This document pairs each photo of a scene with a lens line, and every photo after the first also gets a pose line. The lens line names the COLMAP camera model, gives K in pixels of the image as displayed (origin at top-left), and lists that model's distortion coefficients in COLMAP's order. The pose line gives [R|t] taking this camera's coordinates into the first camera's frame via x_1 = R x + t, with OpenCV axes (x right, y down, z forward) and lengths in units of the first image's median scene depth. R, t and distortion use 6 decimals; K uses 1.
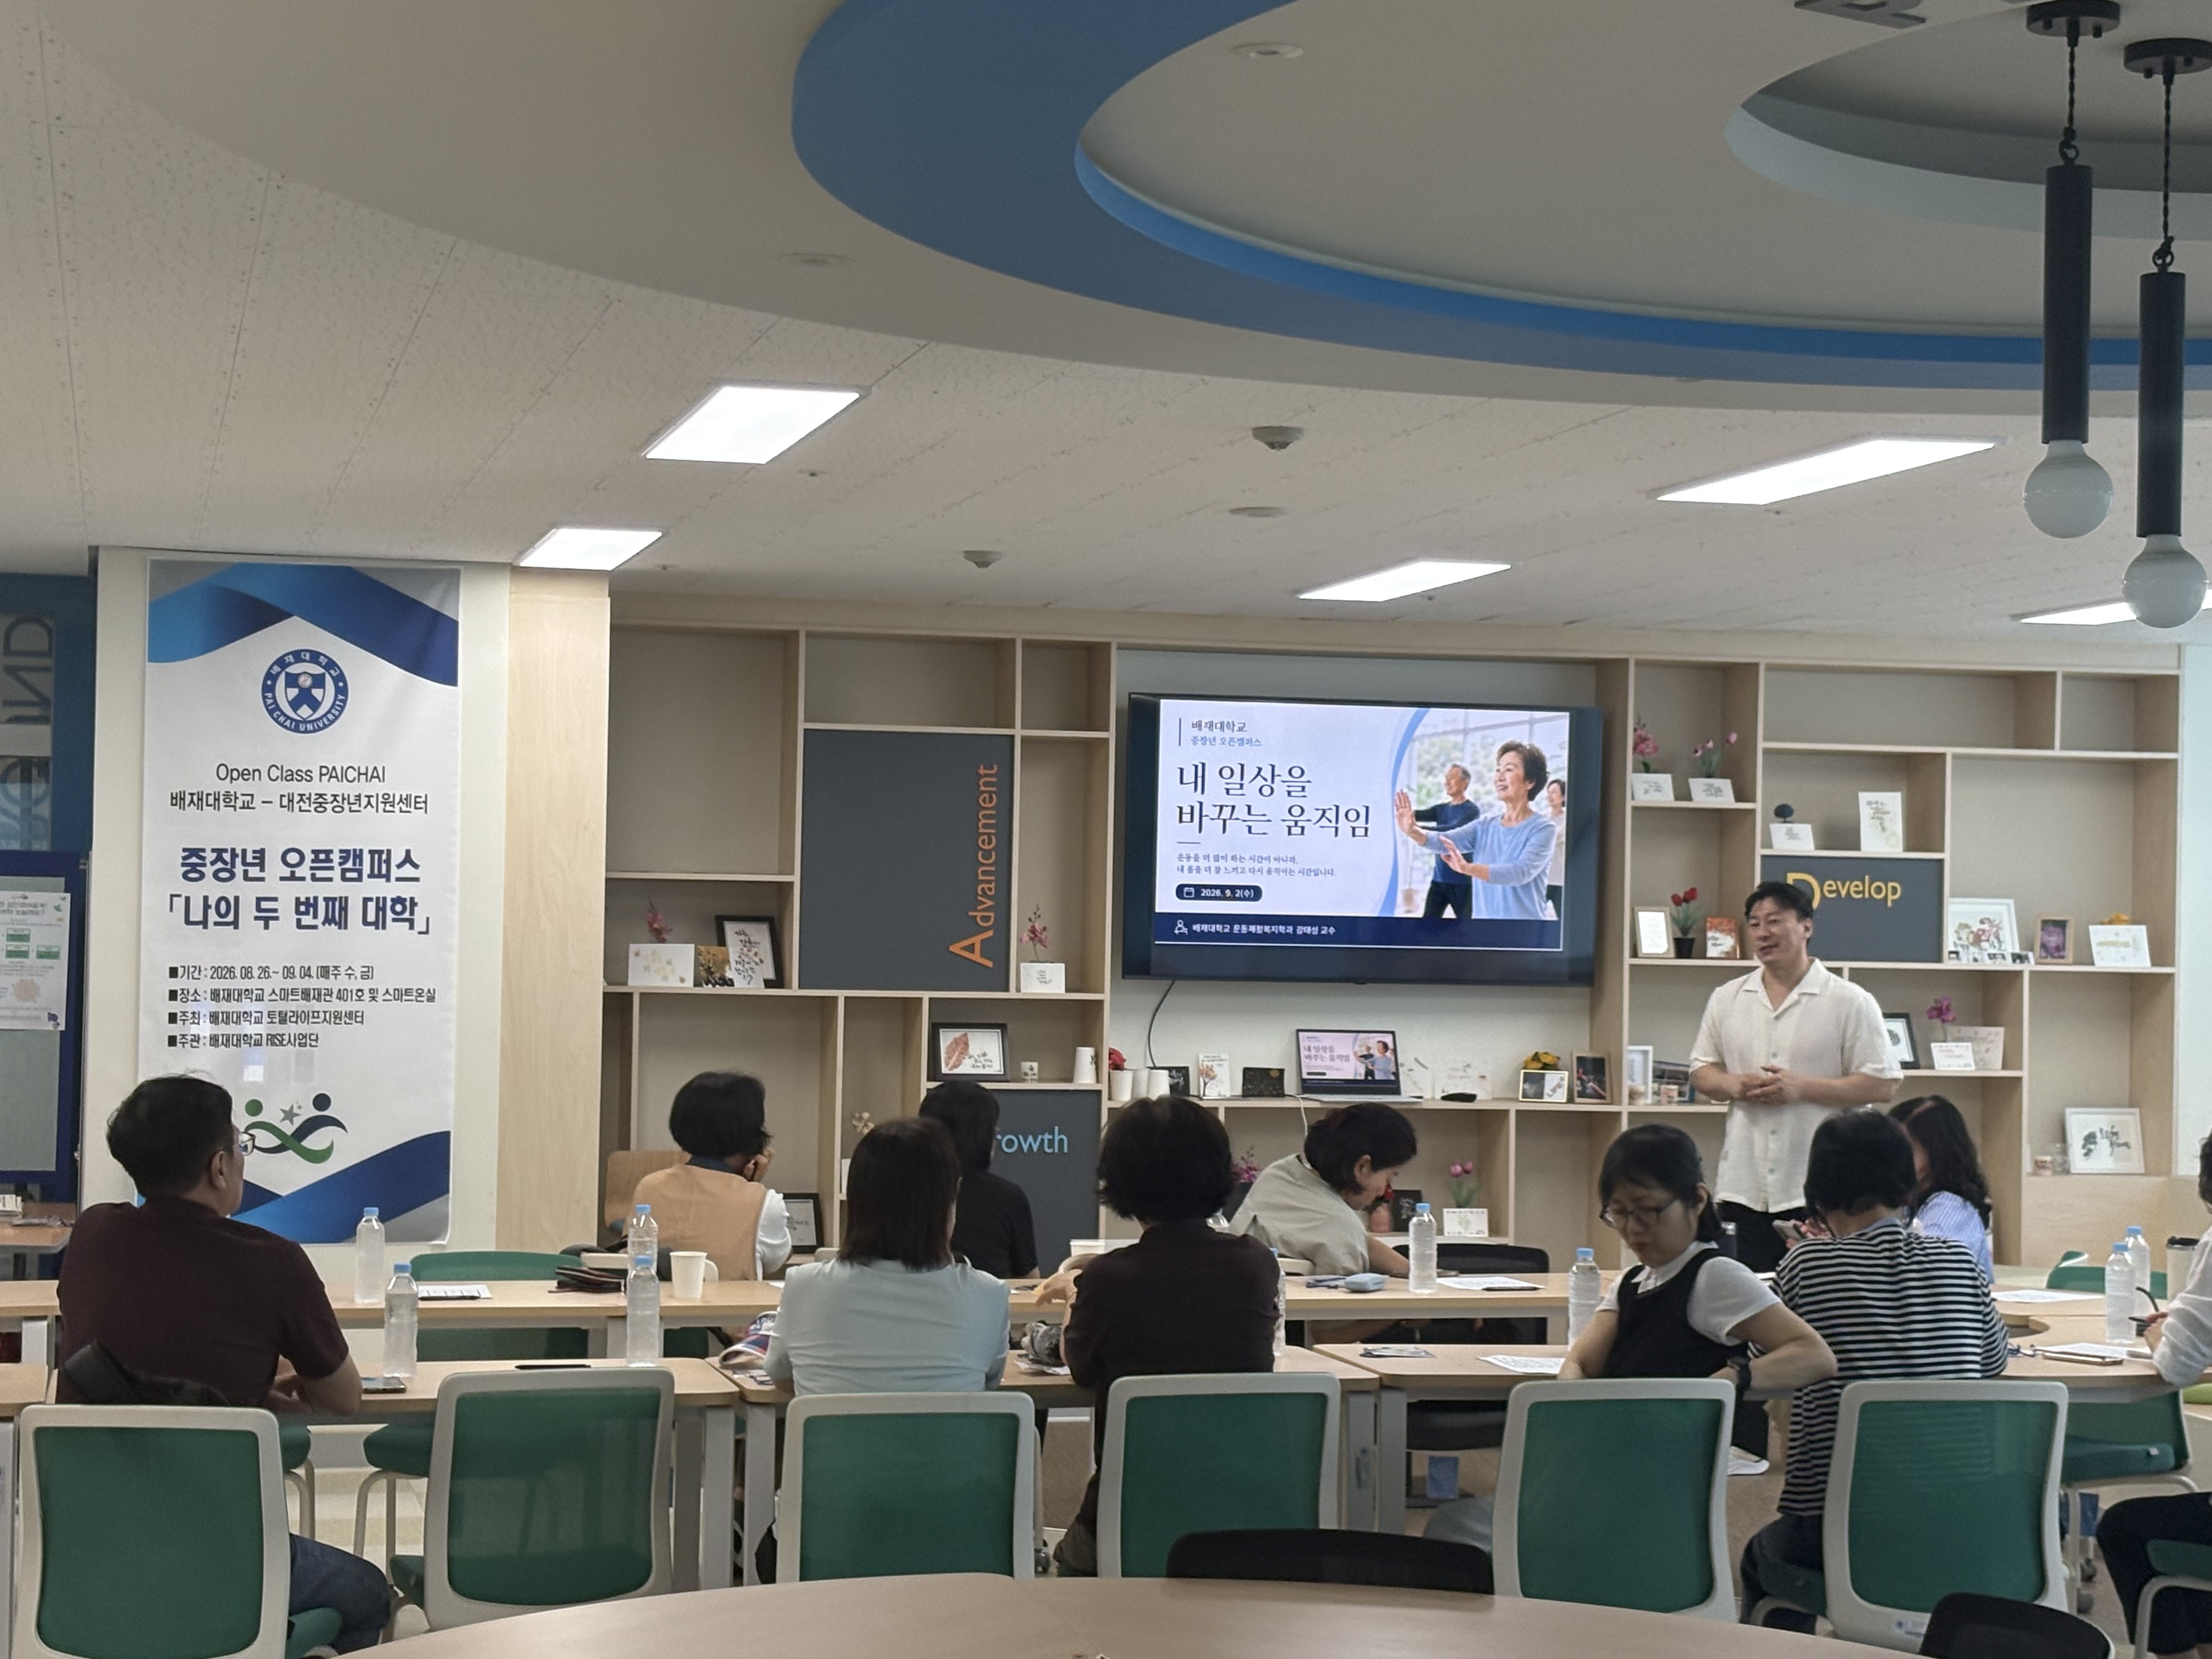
lens RADIAL K [[3987.4, 0, 1147.8], [0, 3987.4, 834.6], [0, 0, 1]] dist [0.309939, -1.490212]
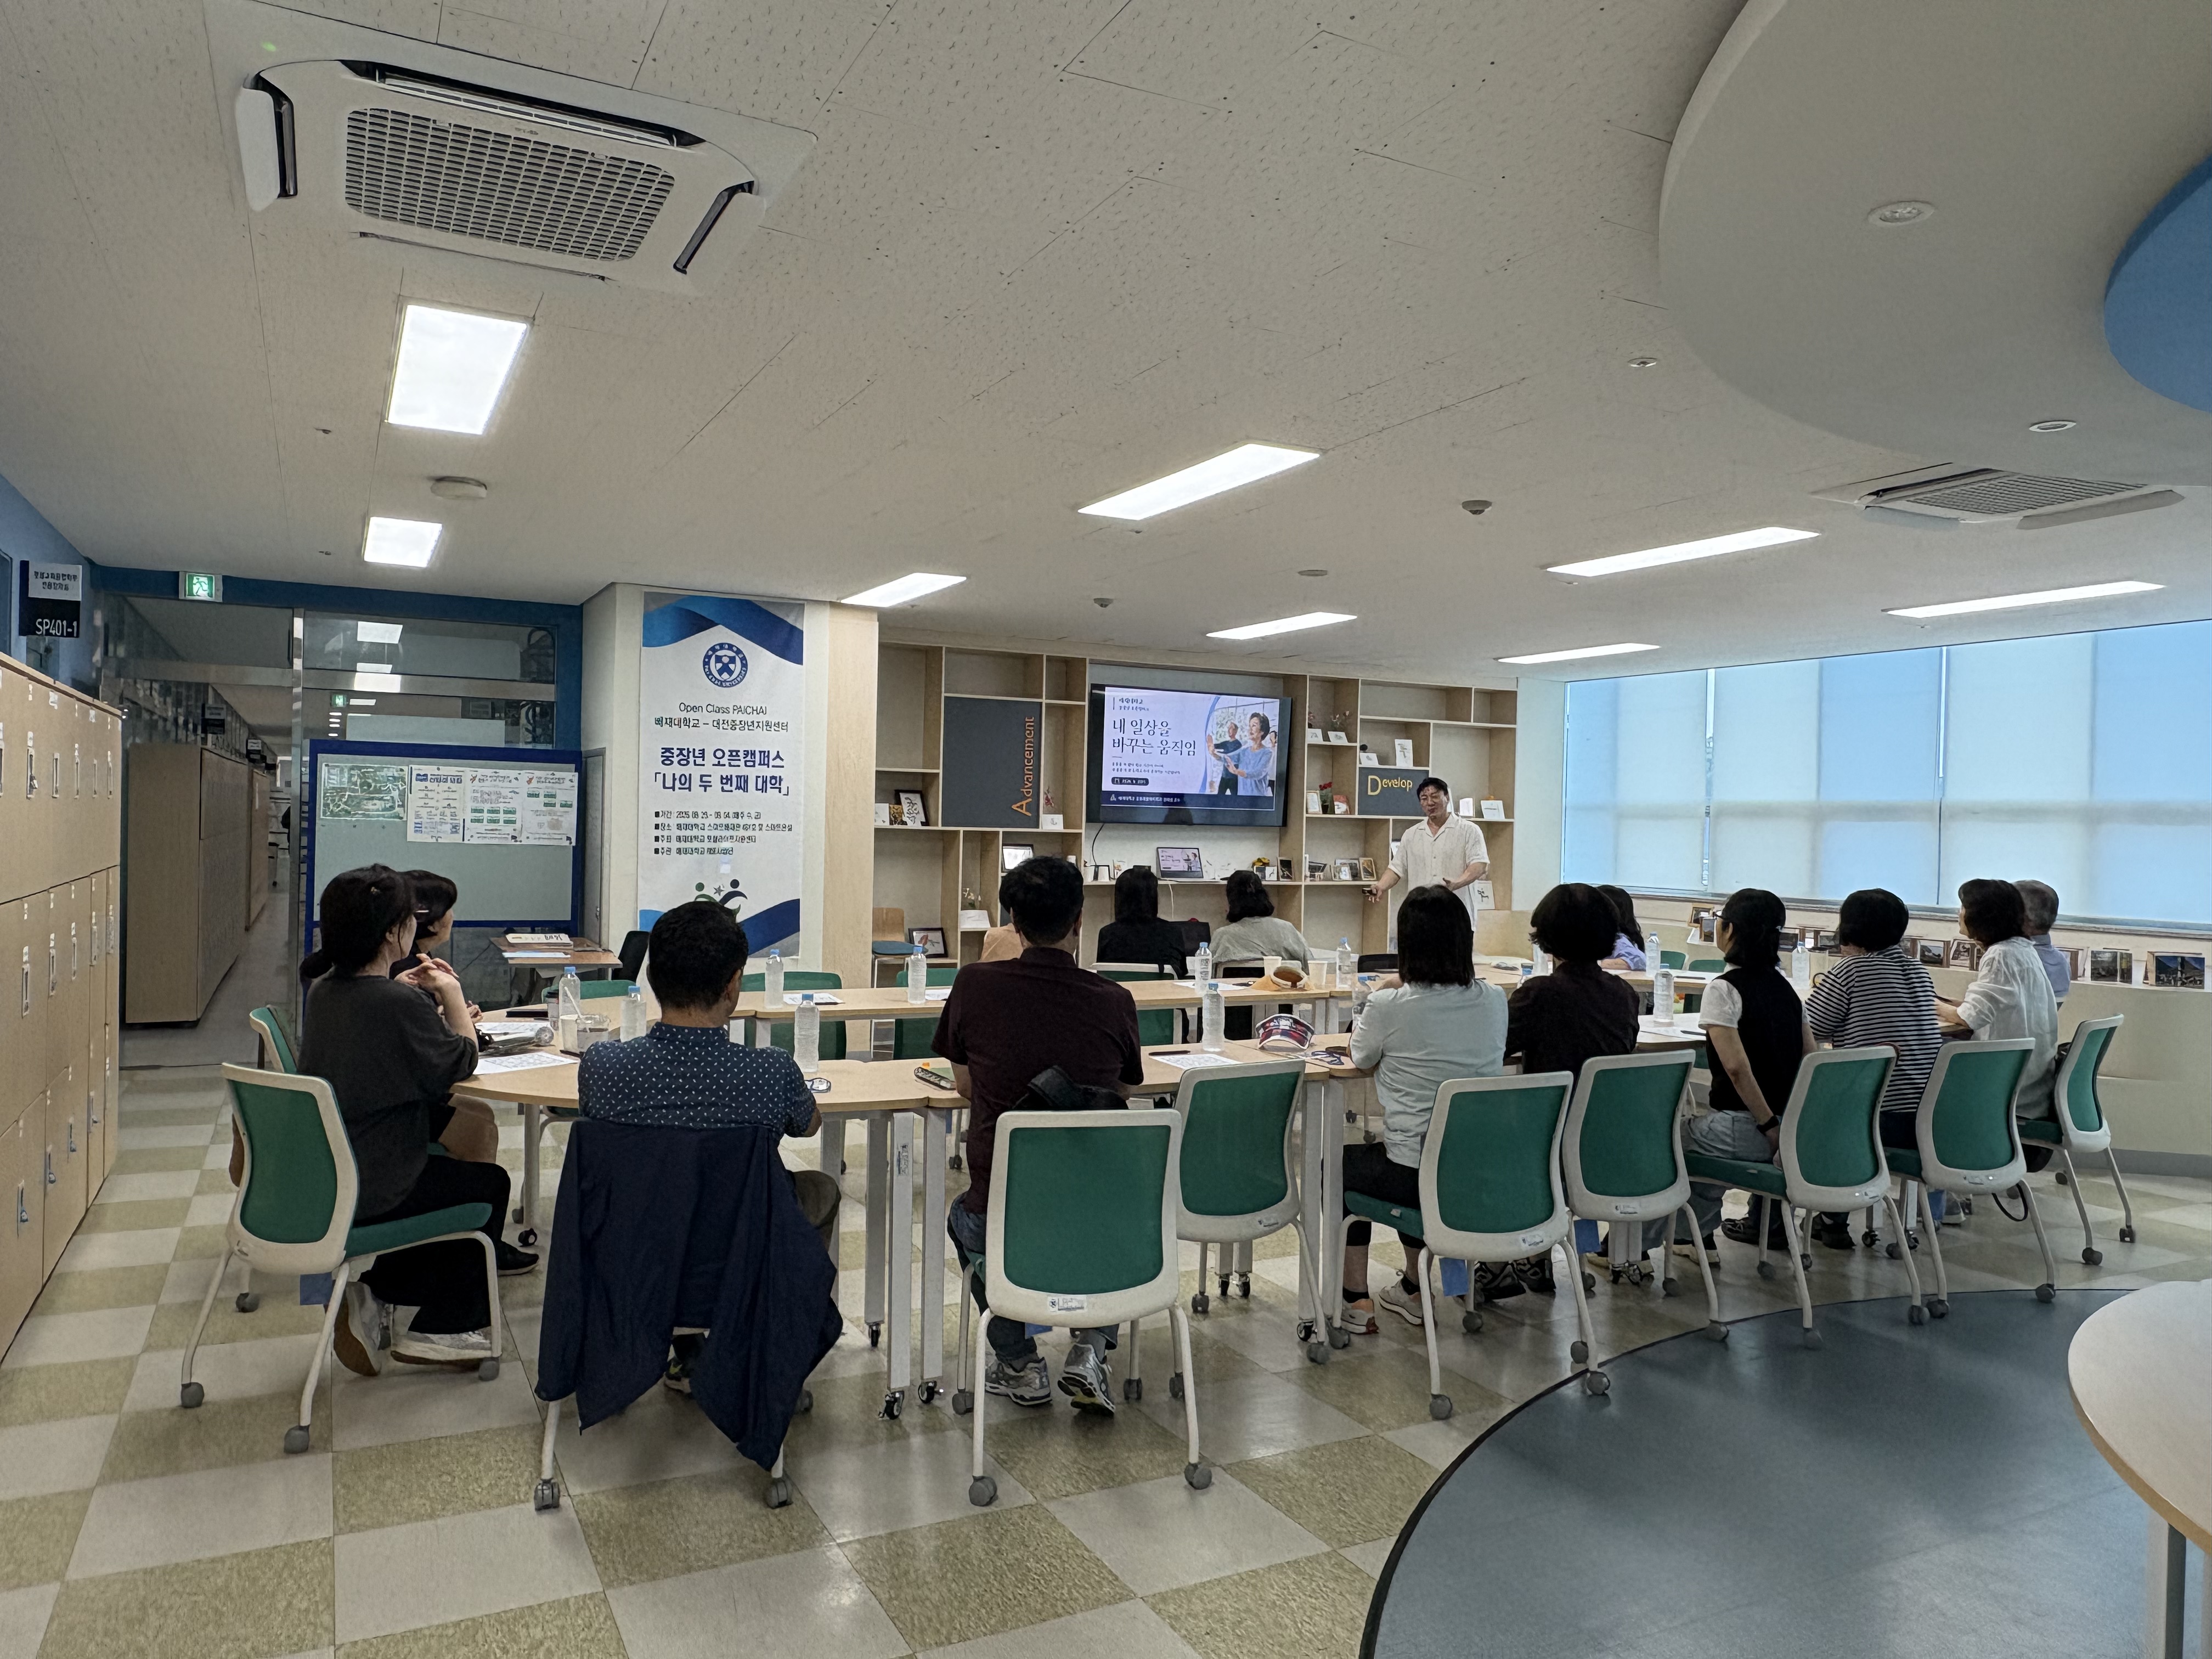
lens RADIAL K [[1503.9, 0, 1121.3], [0, 1503.9, 830.7], [0, 0, 1]] dist [0.000899, -0.000306]
pose [[0.971756, 0.002723, 0.235970, -0.176224], [-0.011012, 0.999367, 0.033816, 0.014184], [-0.235729, -0.035459, 0.971172, 0.247387]]
